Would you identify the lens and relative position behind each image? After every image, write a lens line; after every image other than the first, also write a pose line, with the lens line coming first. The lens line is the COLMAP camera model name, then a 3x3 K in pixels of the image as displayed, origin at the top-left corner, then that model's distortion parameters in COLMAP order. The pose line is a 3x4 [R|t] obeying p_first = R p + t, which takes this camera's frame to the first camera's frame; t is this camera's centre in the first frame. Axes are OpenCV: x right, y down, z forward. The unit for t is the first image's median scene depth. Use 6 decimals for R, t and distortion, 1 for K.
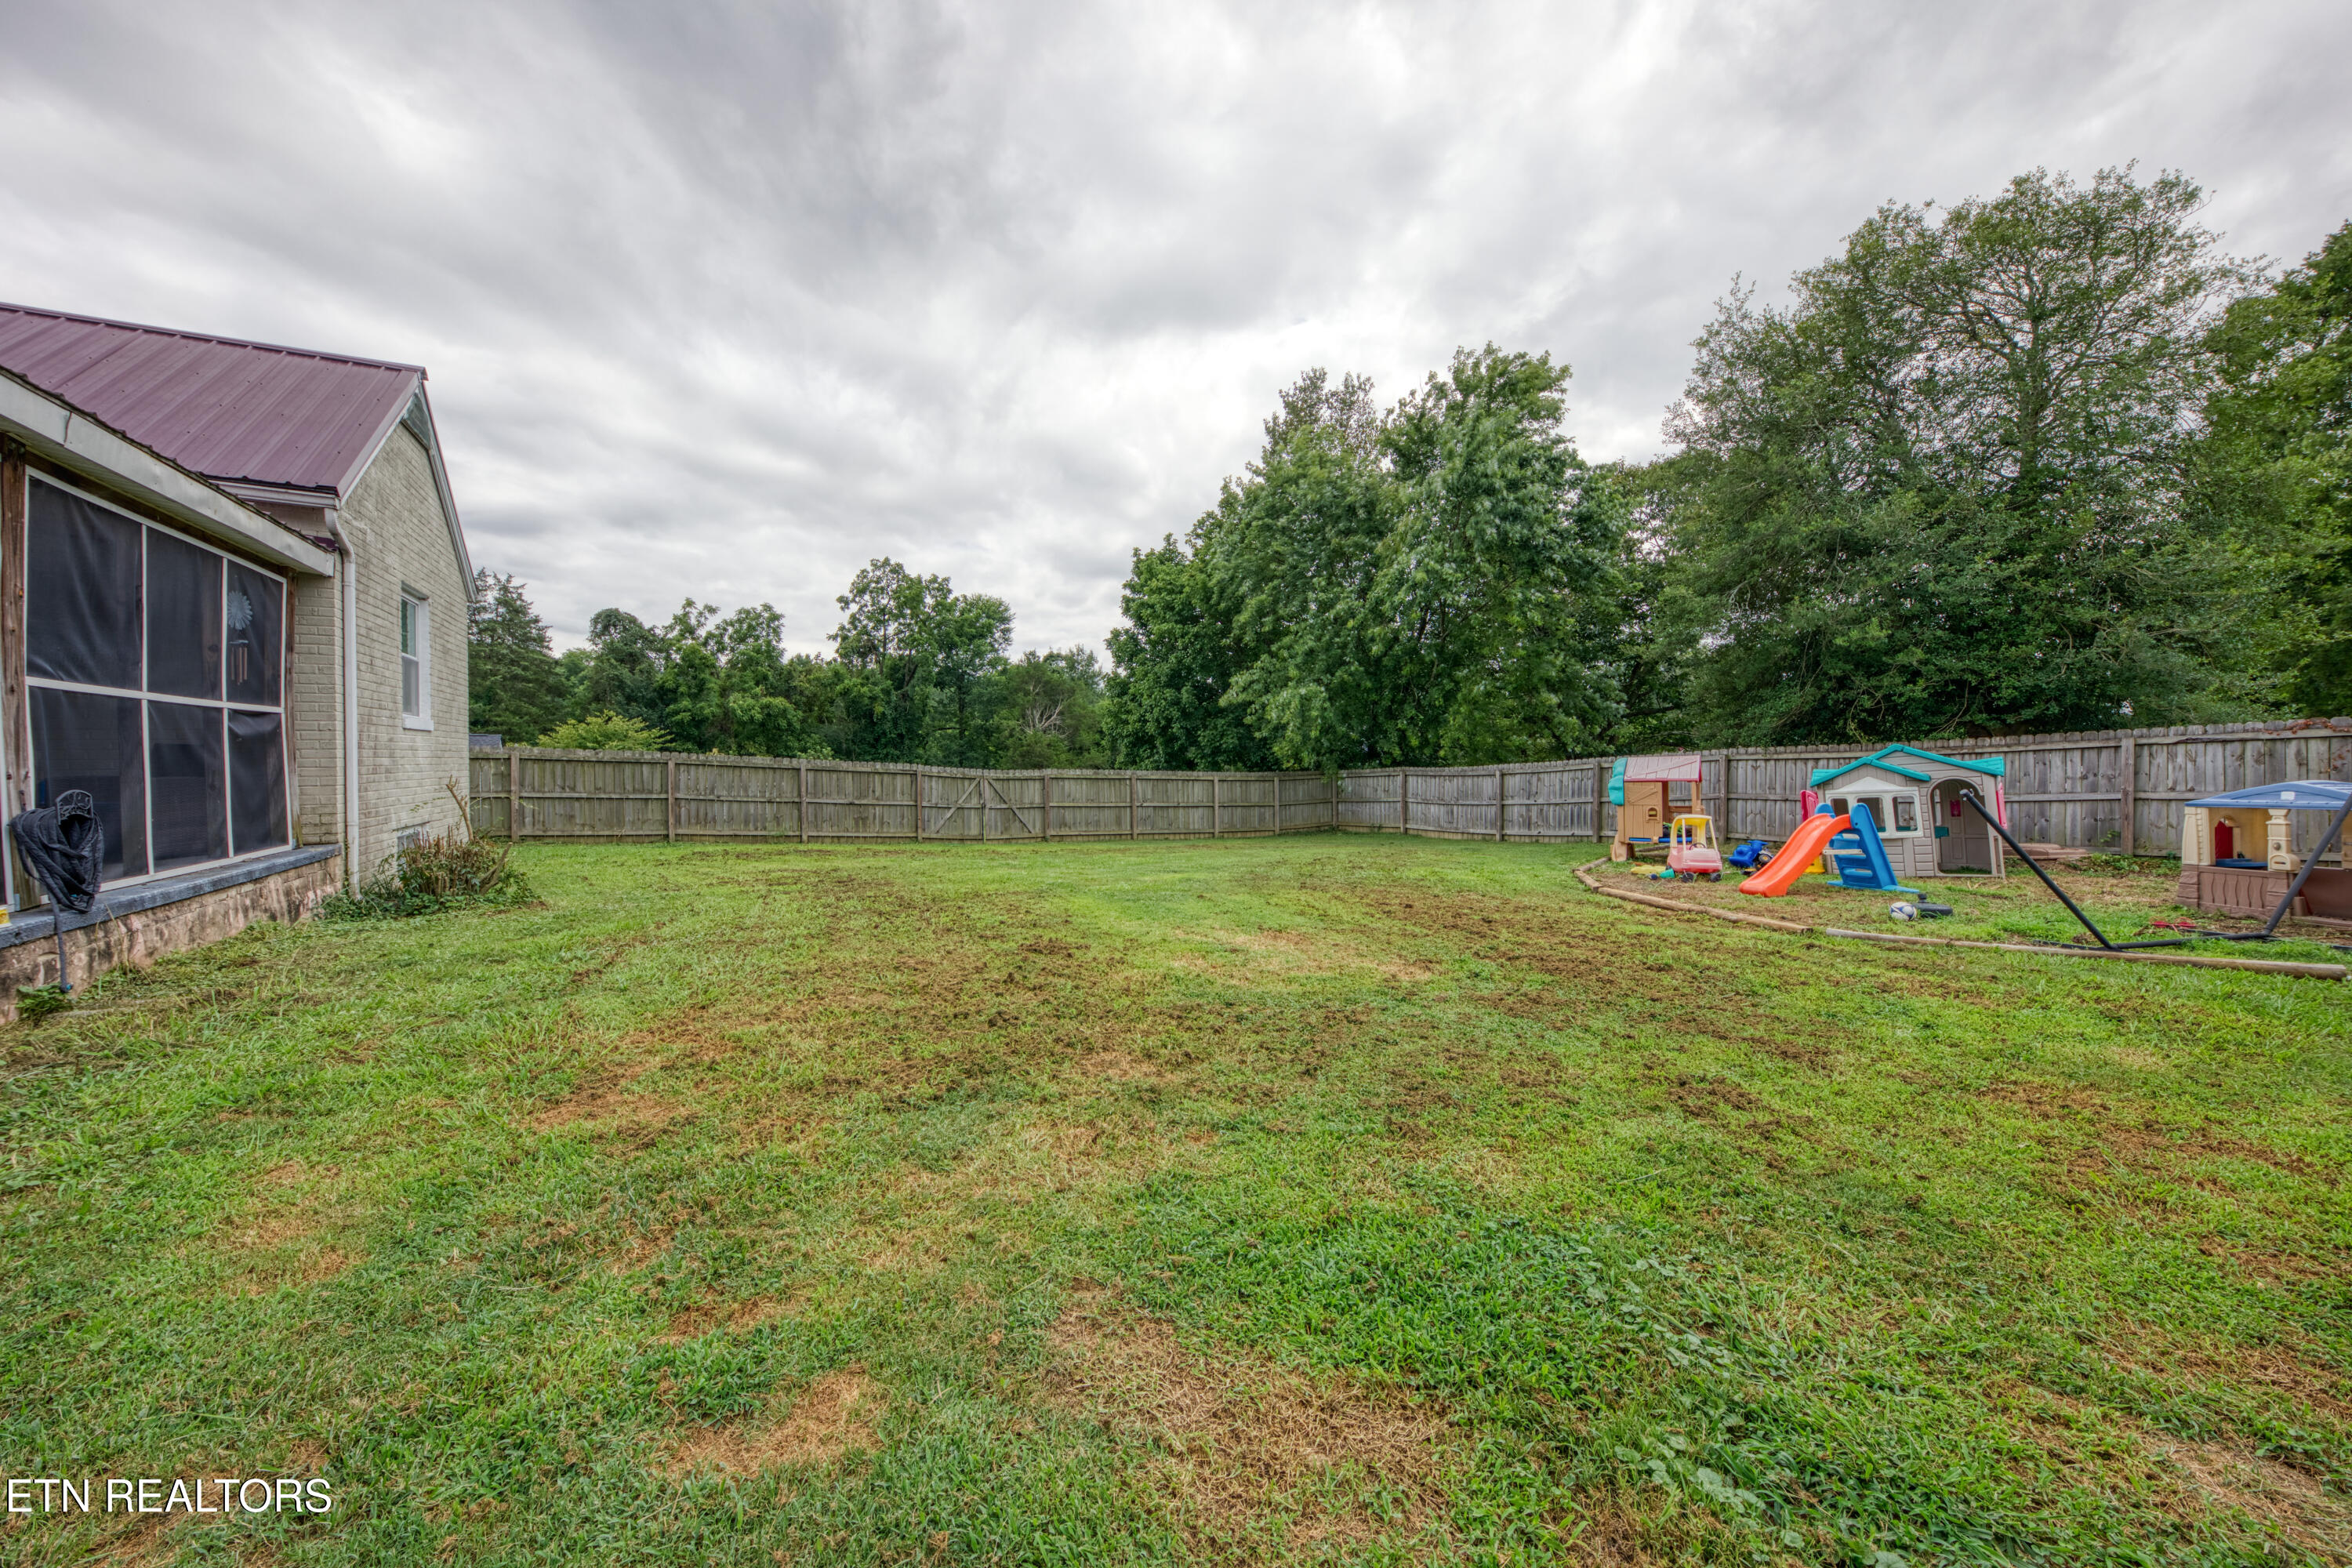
lens RADIAL K [[837.4, 0, 1176.0], [0, 837.4, 784.0], [0, 0, 1]] dist [-0.000124, -0.000087]
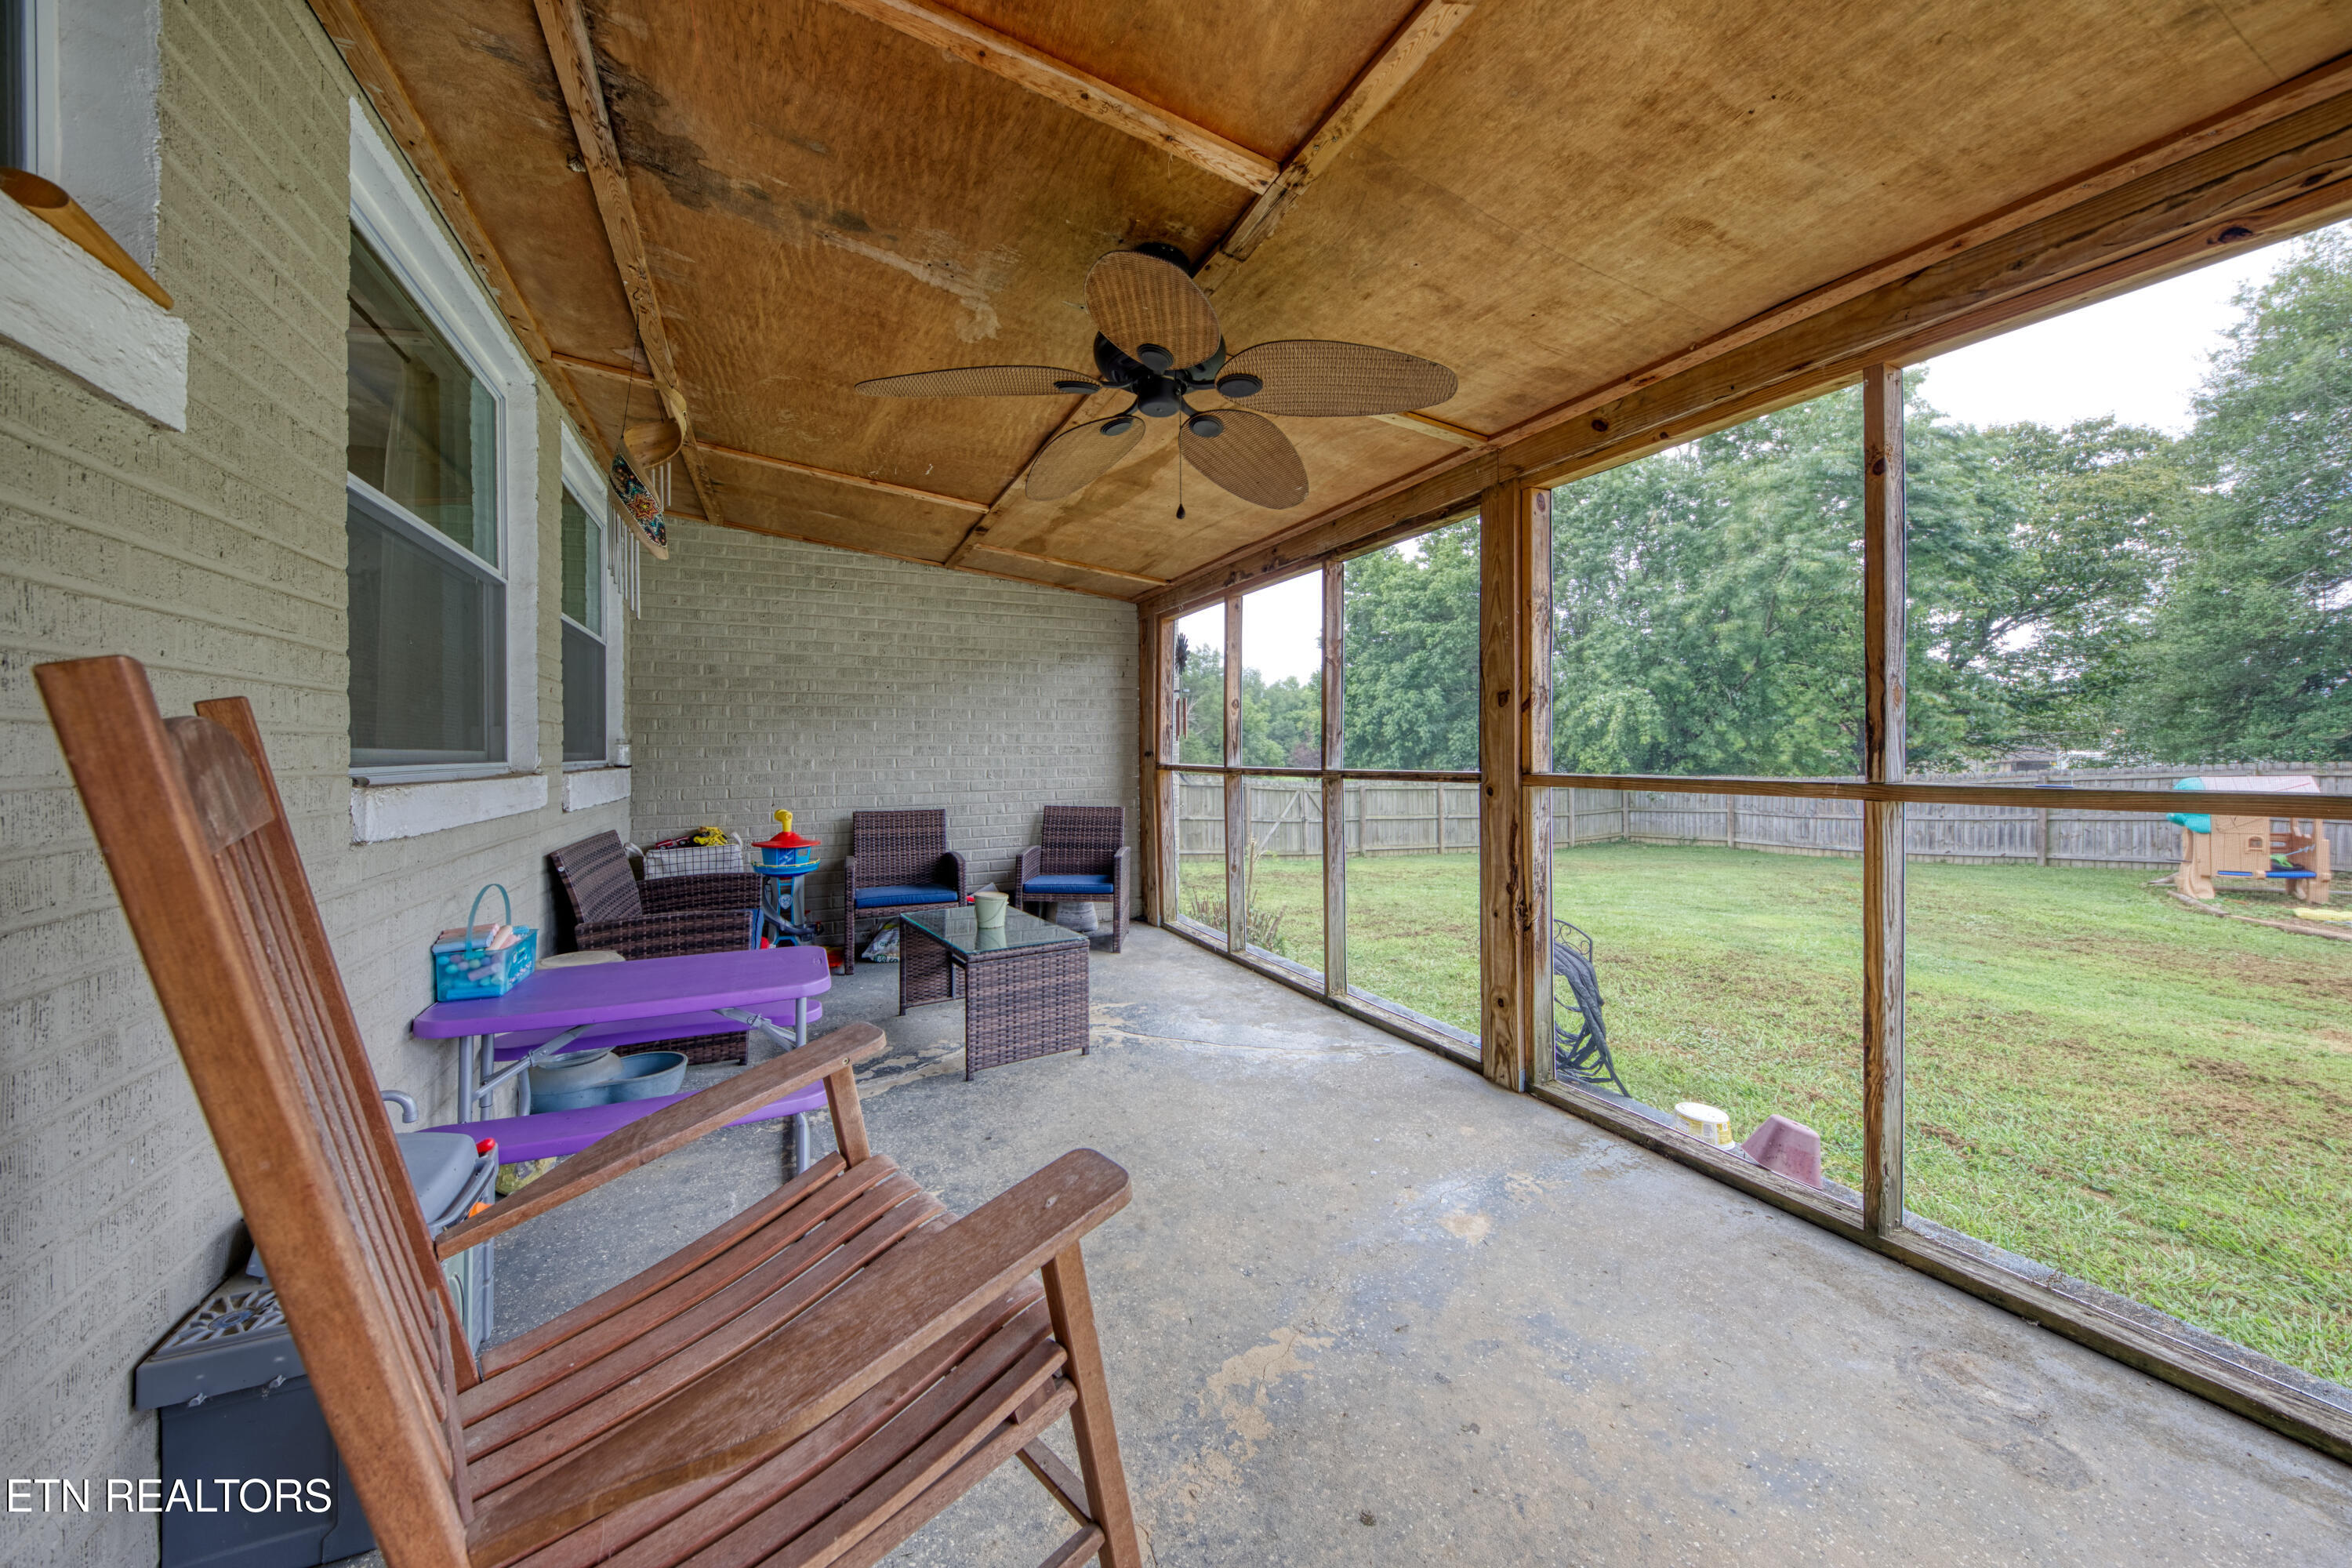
lens RADIAL K [[837.4, 0, 1176.0], [0, 837.4, 784.0], [0, 0, 1]] dist [-0.000124, -0.000087]
pose [[0.996247, -0.004279, -0.086446, -0.225433], [0.004636, 0.999982, 0.003930, -0.014648], [0.086427, -0.004316, 0.996249, 0.034449]]
